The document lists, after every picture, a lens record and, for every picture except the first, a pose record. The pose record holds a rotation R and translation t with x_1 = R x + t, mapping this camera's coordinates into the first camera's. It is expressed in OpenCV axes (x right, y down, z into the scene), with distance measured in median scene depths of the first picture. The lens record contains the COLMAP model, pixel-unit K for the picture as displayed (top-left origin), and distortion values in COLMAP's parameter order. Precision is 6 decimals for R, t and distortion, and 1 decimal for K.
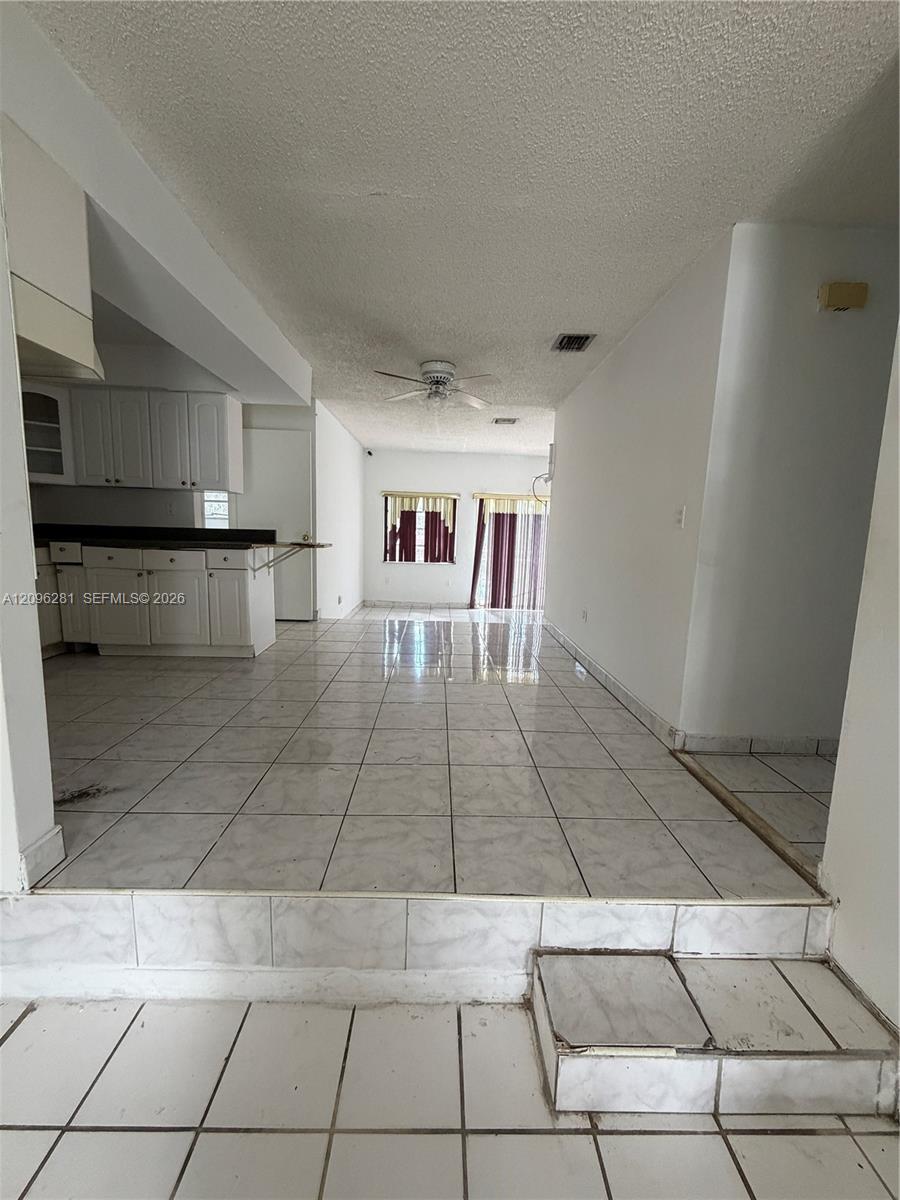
lens RADIAL K [[481.3, 0, 450.0], [0, 481.3, 600.0], [0, 0, 1]] dist [-0.000163, 0.000005]
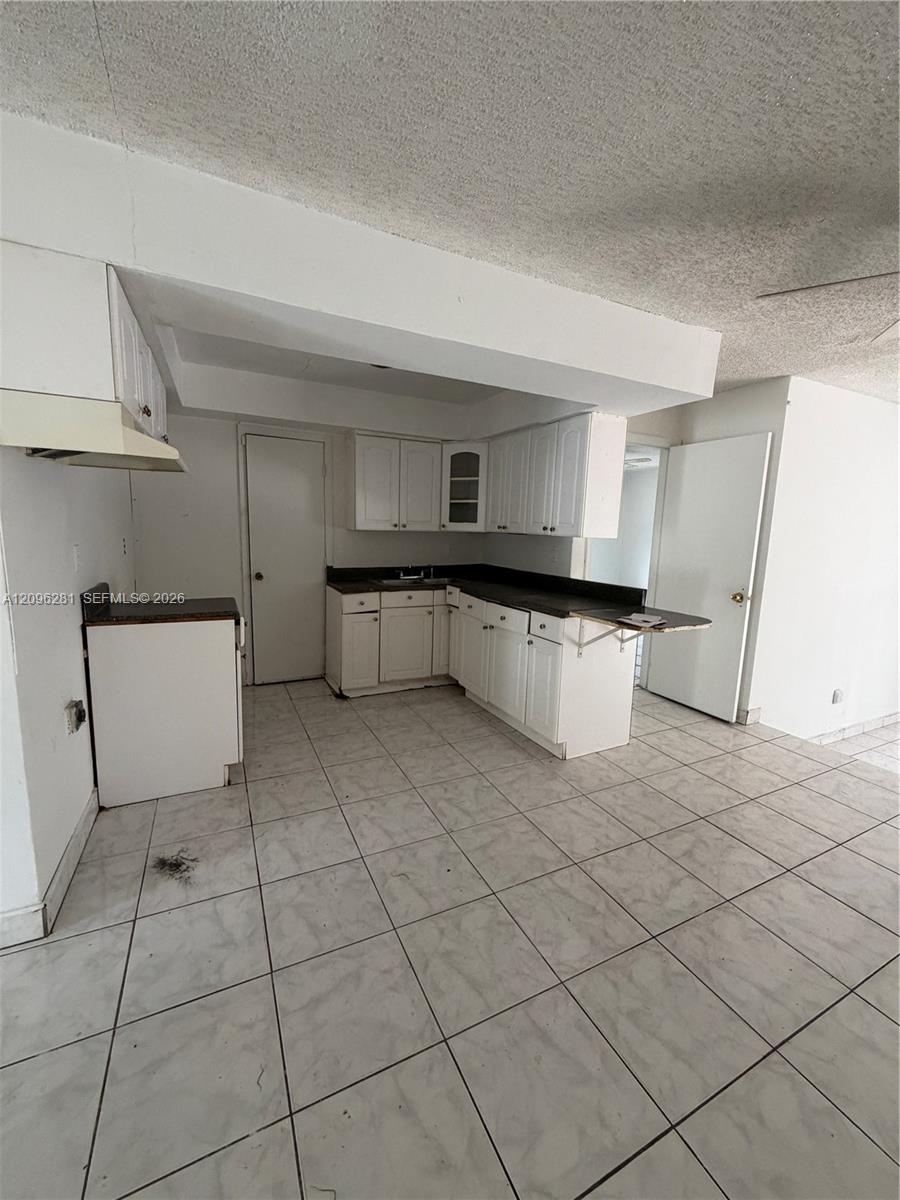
lens RADIAL K [[481.3, 0, 450.0], [0, 481.3, 600.0], [0, 0, 1]] dist [-0.000163, 0.000005]
pose [[0.424639, 0.115528, -0.897961, 0.164988], [-0.146865, 0.987478, 0.057594, -0.146136], [0.893371, 0.107422, 0.436289, 0.504897]]
